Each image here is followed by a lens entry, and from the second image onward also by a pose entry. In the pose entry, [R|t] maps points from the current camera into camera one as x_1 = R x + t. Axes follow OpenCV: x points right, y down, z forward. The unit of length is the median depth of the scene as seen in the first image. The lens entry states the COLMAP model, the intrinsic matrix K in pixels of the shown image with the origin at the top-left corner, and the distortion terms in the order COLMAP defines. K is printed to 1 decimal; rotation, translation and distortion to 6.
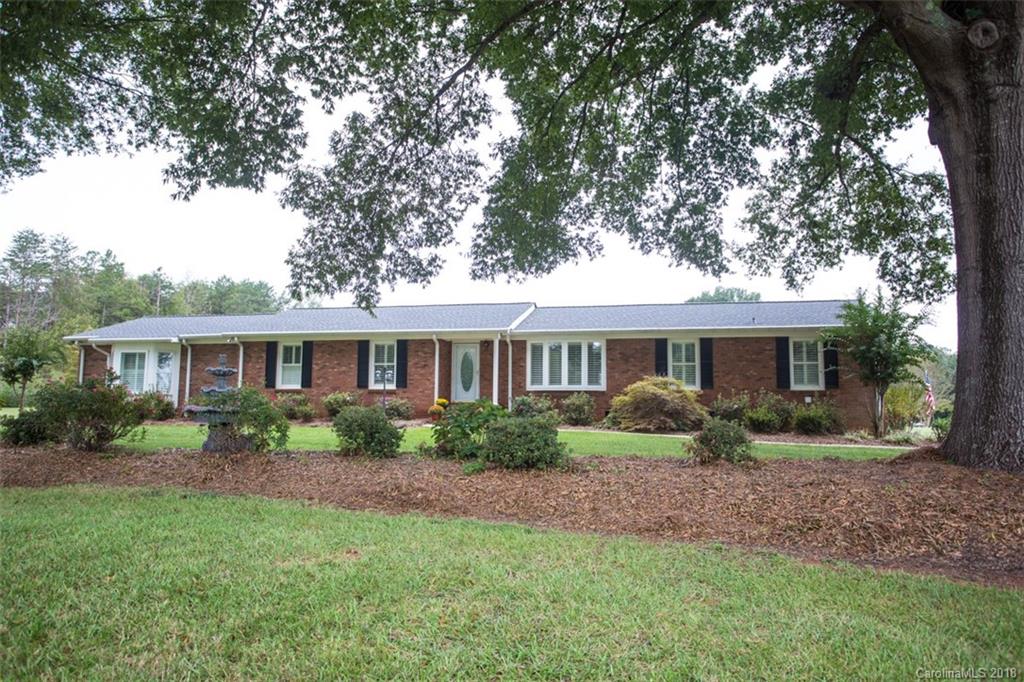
lens RADIAL K [[736.1, 0, 526.6], [0, 736.1, 308.5], [0, 0, 1]] dist [0.009620, 0.005520]
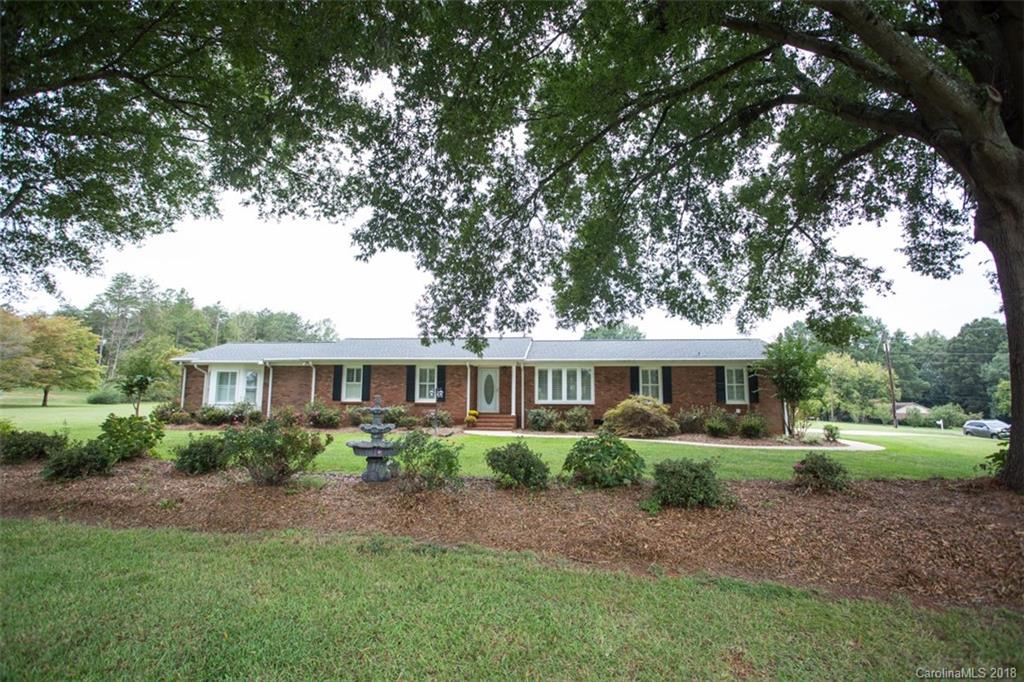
lens RADIAL K [[498.1, 0, 519.3], [0, 498.1, 321.9], [0, 0, 1]] dist [-0.036362, 0.004713]
pose [[0.993767, 0.017342, 0.110121, -0.136202], [-0.015018, 0.999647, -0.021902, -0.018932], [-0.110462, 0.020112, 0.993677, 0.097003]]
